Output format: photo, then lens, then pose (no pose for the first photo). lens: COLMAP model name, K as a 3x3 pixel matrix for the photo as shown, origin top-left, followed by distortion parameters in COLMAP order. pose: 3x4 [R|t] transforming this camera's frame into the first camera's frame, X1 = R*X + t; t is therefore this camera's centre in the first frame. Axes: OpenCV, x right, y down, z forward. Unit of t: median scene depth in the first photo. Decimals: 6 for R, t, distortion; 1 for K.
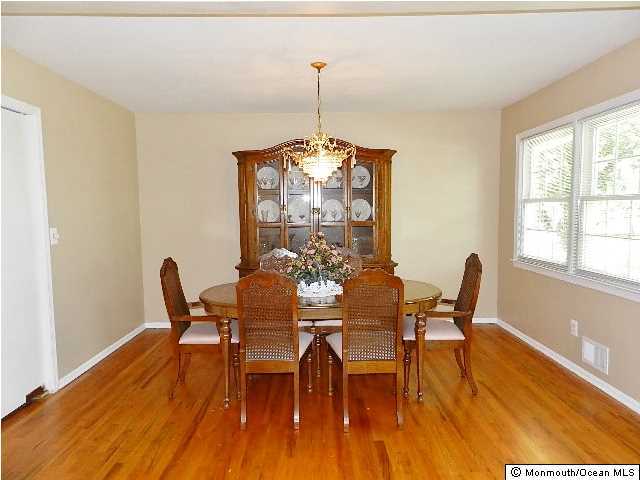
lens RADIAL K [[439.2, 0, 318.6], [0, 439.2, 243.0], [0, 0, 1]] dist [0.019164, -0.003413]
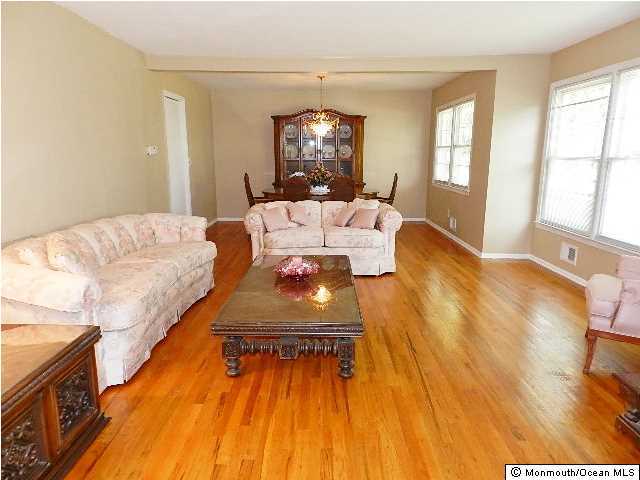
lens RADIAL K [[439.2, 0, 318.7], [0, 439.2, 242.9], [0, 0, 1]] dist [0.019164, -0.003413]
pose [[0.999880, 0.014533, -0.005407, 0.007631], [-0.013743, 0.992038, 0.125186, 0.066767], [0.007183, -0.125096, 0.992119, -0.762801]]
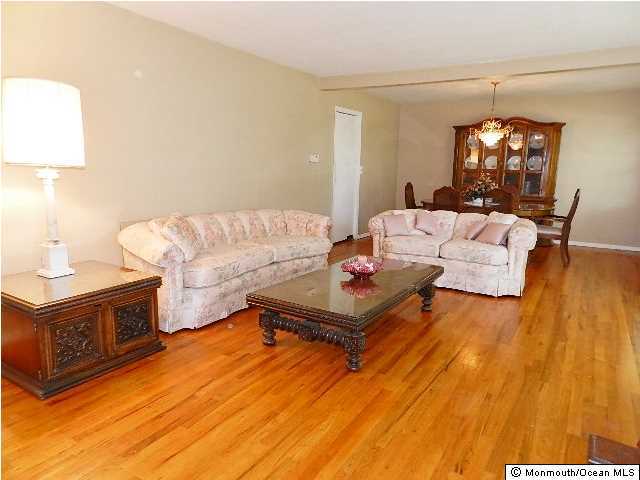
lens RADIAL K [[439.2, 0, 316.6], [0, 439.2, 241.6], [0, 0, 1]] dist [0.019164, -0.003413]
pose [[0.846591, 0.122851, -0.517871, 0.290362], [-0.072226, 0.990514, 0.116900, 0.072217], [0.527320, -0.061562, 0.847434, -0.737148]]
